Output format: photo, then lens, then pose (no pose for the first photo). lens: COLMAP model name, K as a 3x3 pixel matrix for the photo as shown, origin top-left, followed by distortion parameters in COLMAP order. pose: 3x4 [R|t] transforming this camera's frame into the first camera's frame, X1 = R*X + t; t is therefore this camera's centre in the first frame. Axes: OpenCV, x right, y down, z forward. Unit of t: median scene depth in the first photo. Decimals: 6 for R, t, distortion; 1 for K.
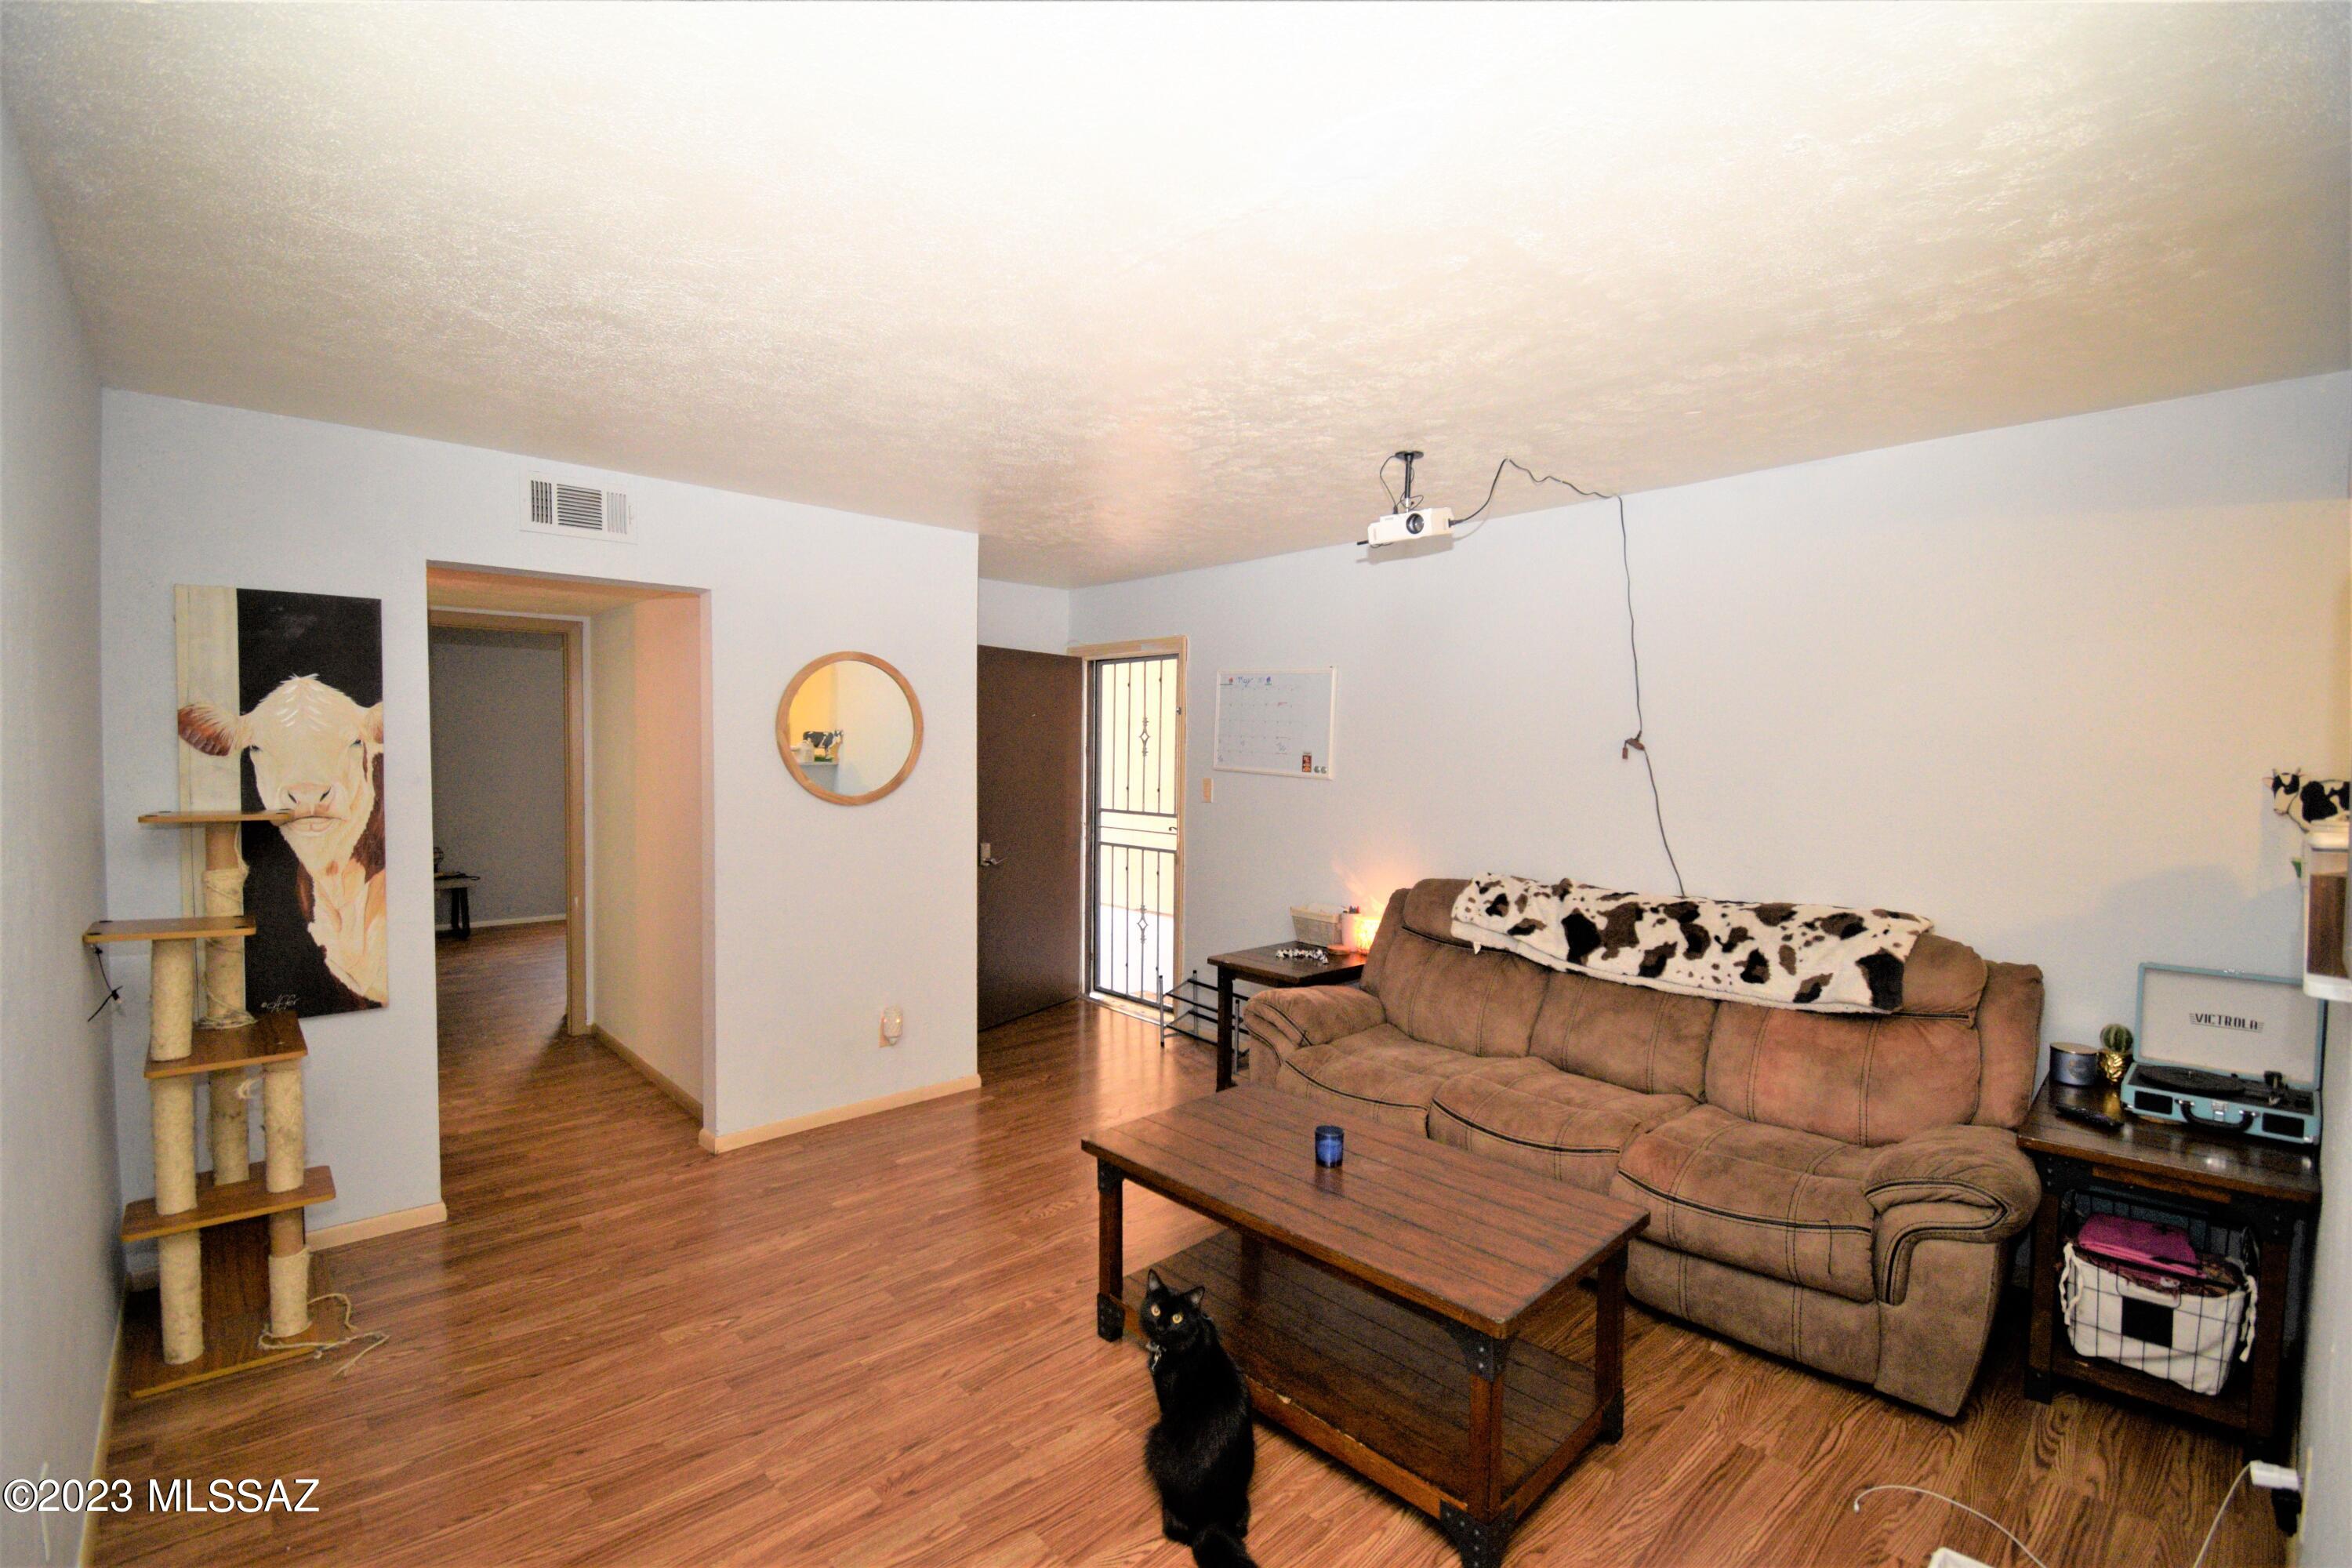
lens RADIAL K [[1052.6, 0, 1172.7], [0, 1052.6, 769.8], [0, 0, 1]] dist [0.001889, -0.003139]
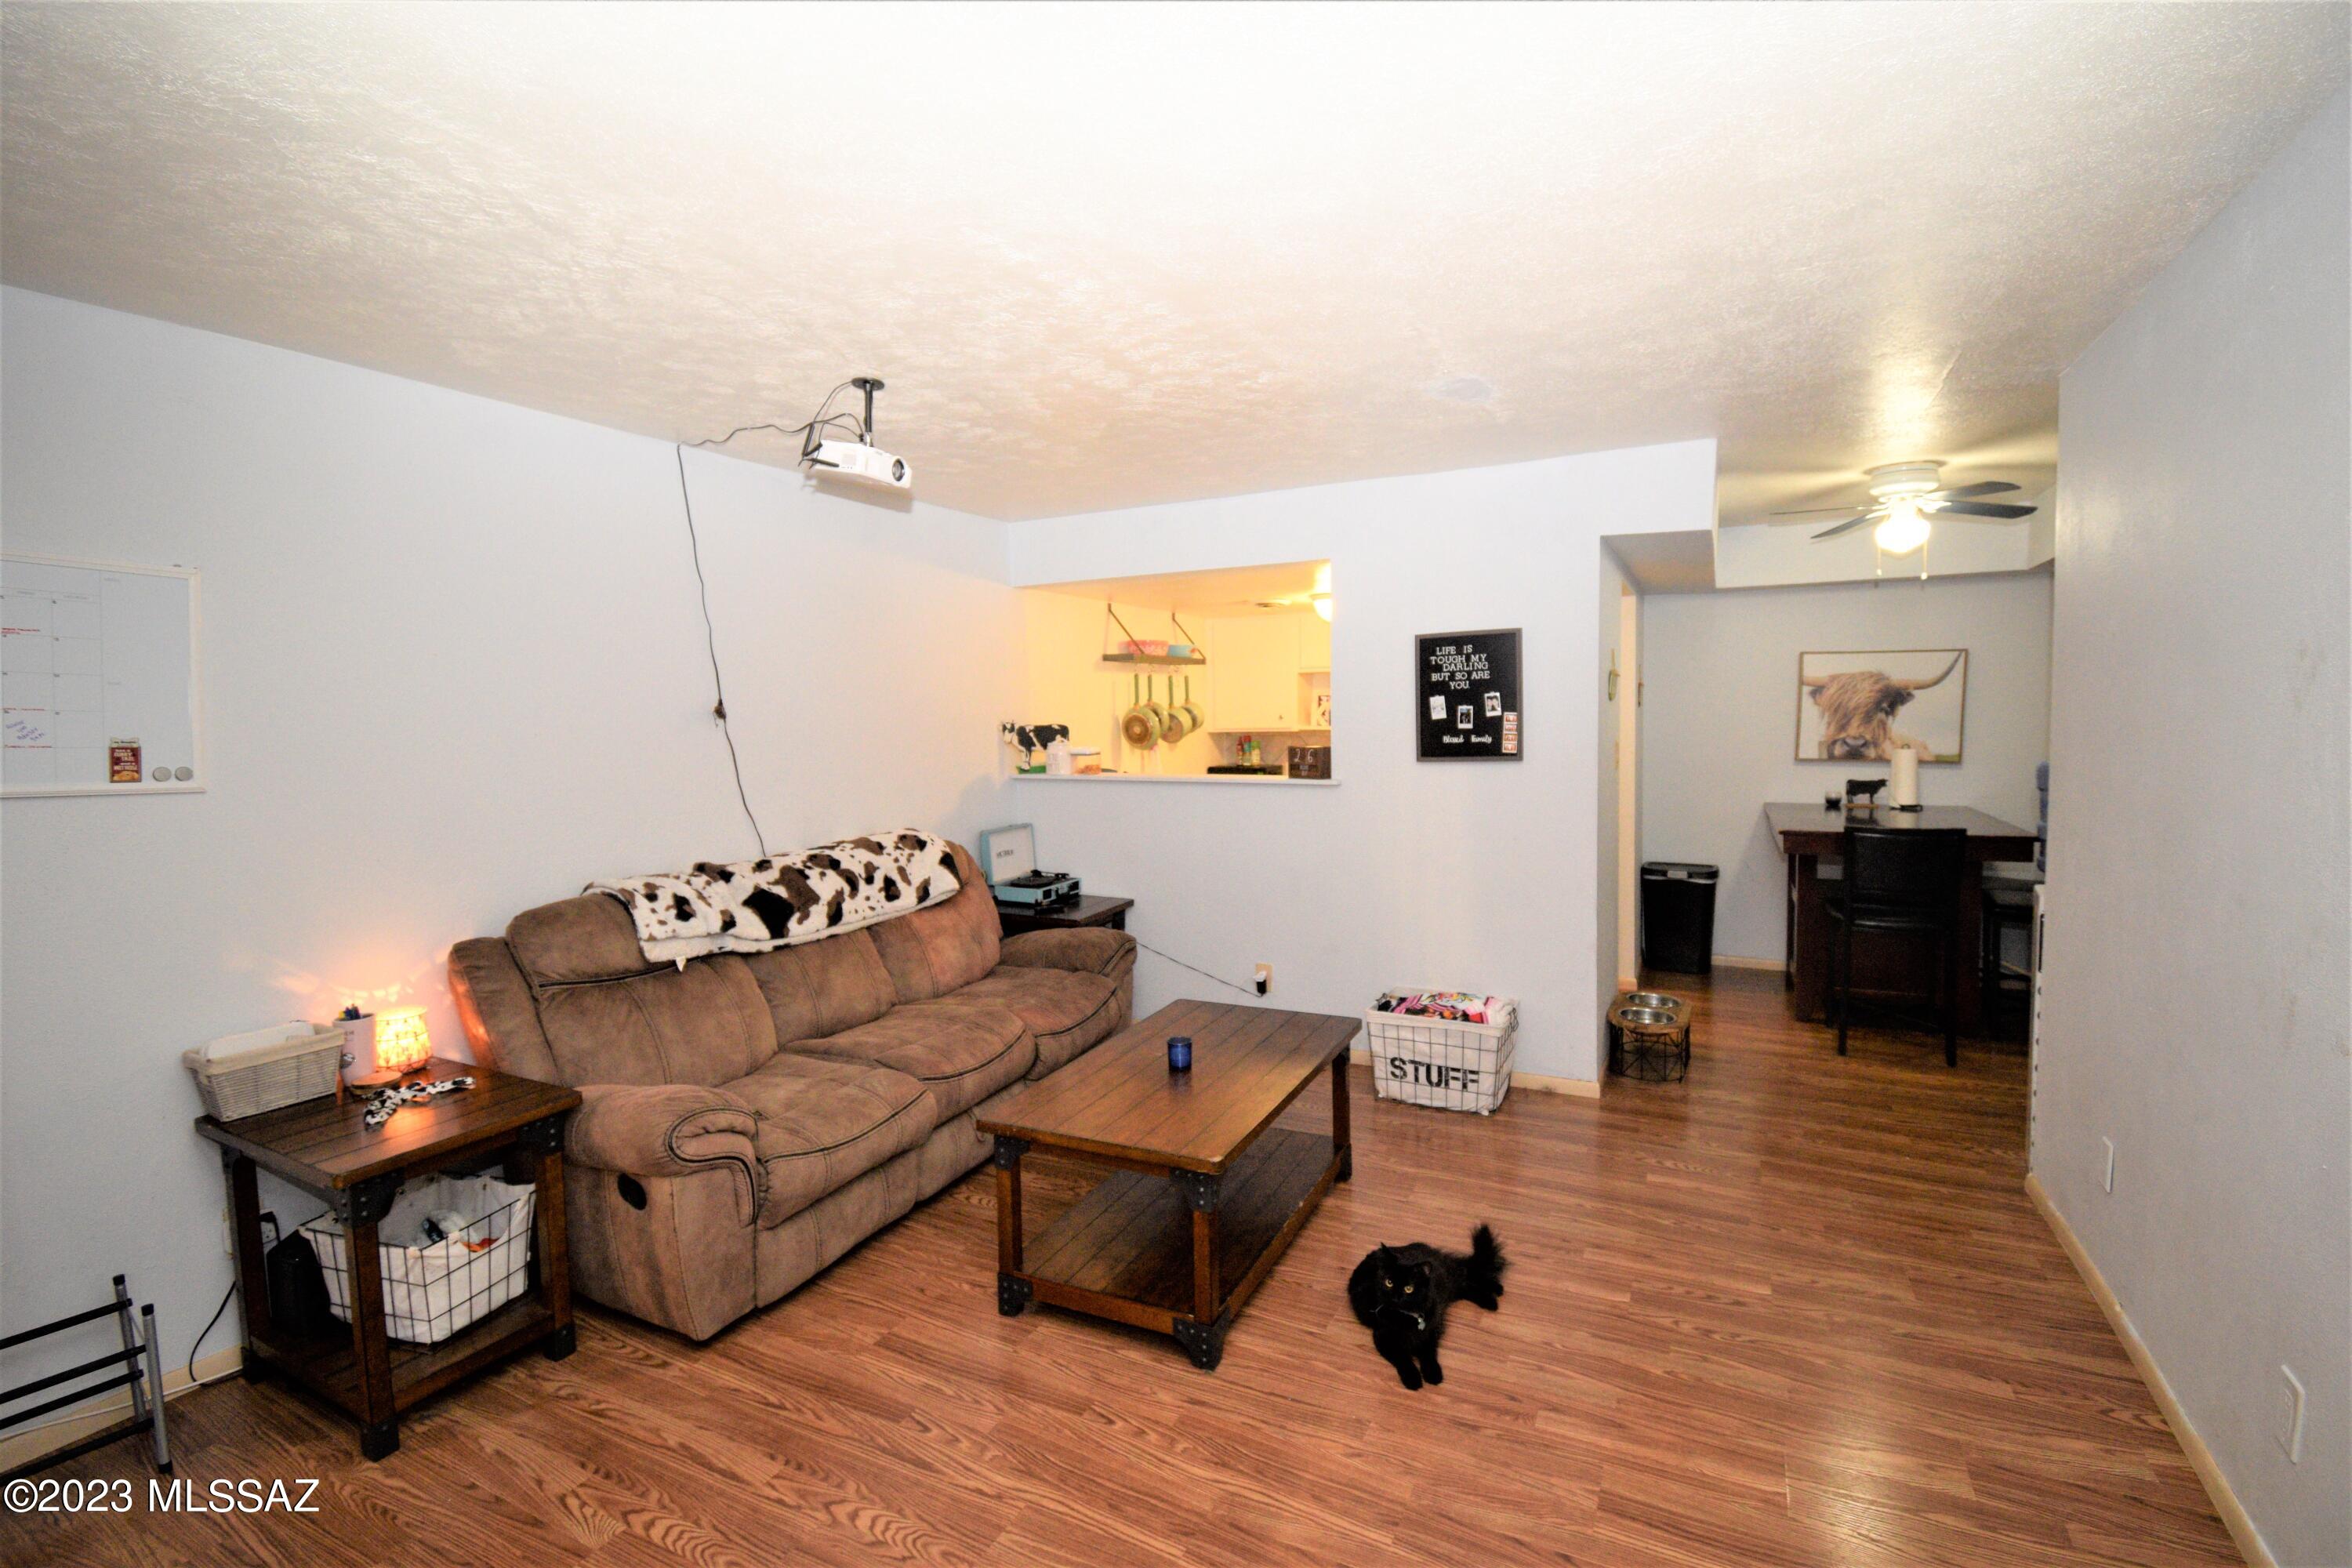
lens RADIAL K [[1052.6, 0, 1184.1], [0, 1052.6, 787.2], [0, 0, 1]] dist [0.001889, -0.003139]
pose [[-0.357461, -0.071392, 0.931195, -0.719822], [0.033545, 0.995449, 0.089195, -0.032472], [-0.933325, 0.063121, -0.353439, 1.093236]]
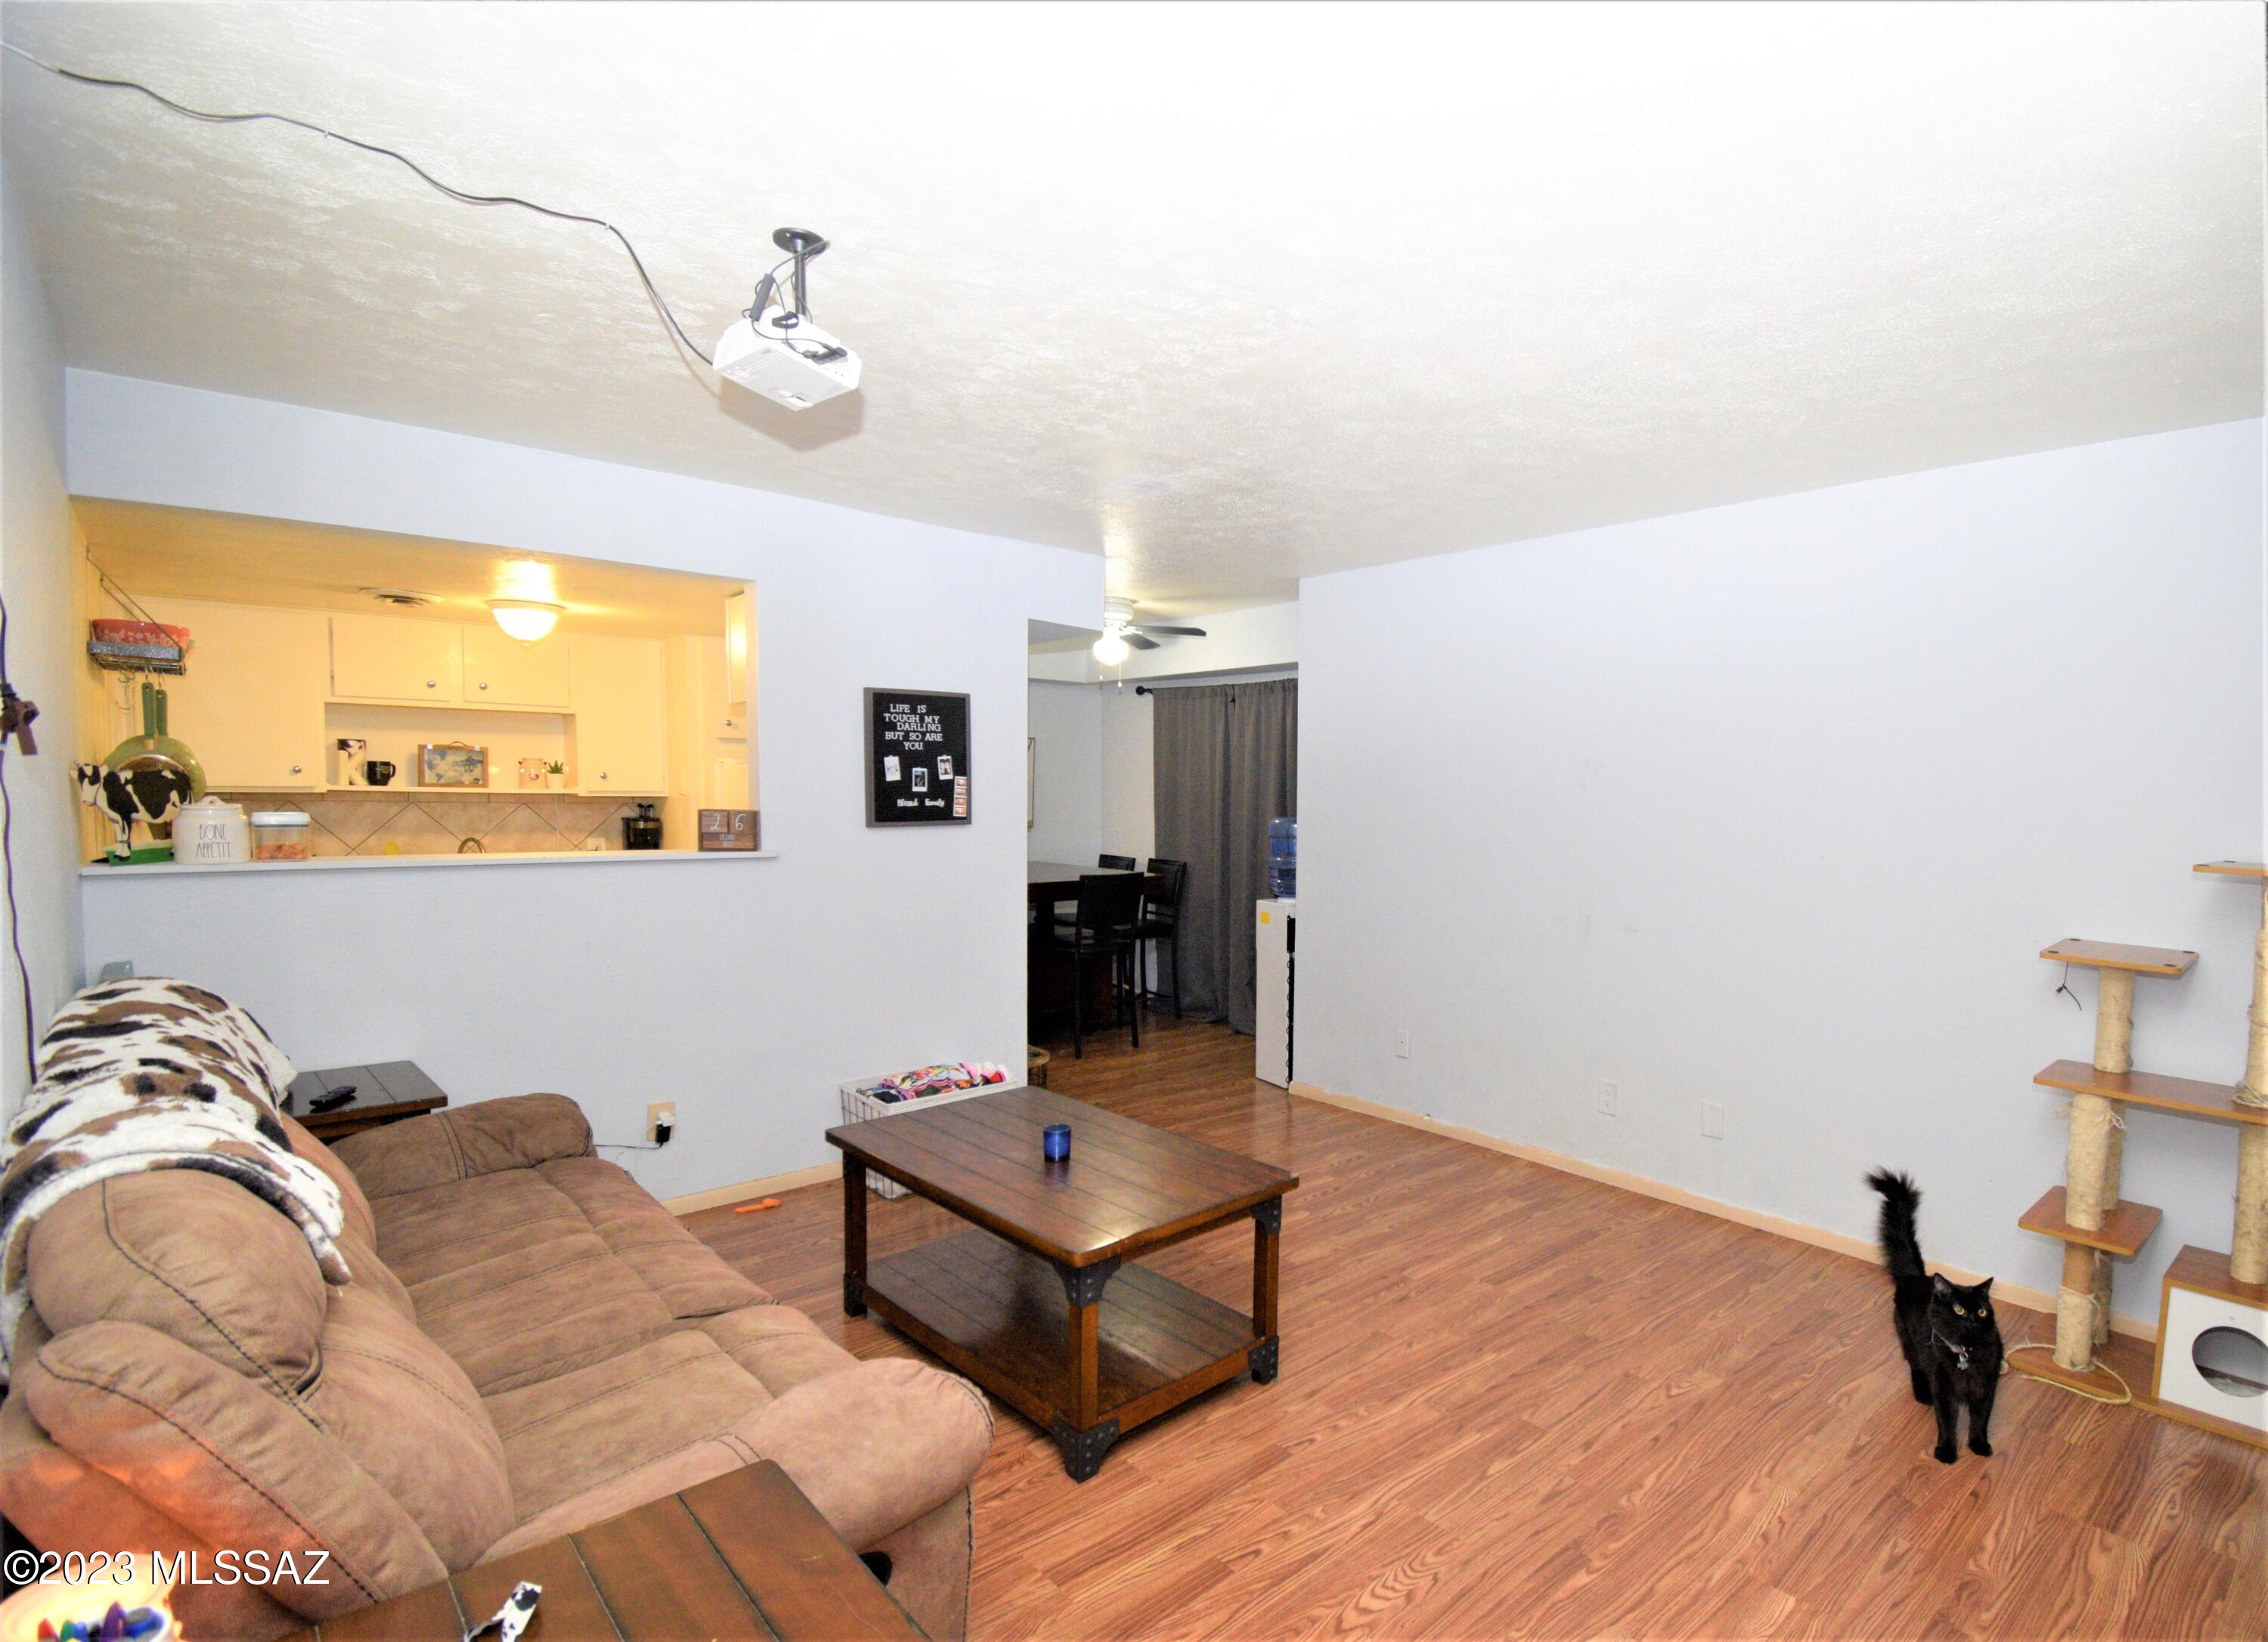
lens RADIAL K [[1133.3, 0, 1318.1], [0, 1133.3, 860.2], [0, 0, 1]] dist [0.002417, -0.000716]
pose [[-0.998020, -0.021860, -0.058982, -0.030832], [-0.026750, 0.996154, 0.083430, -0.020887], [0.056932, 0.084843, -0.994767, 1.670311]]
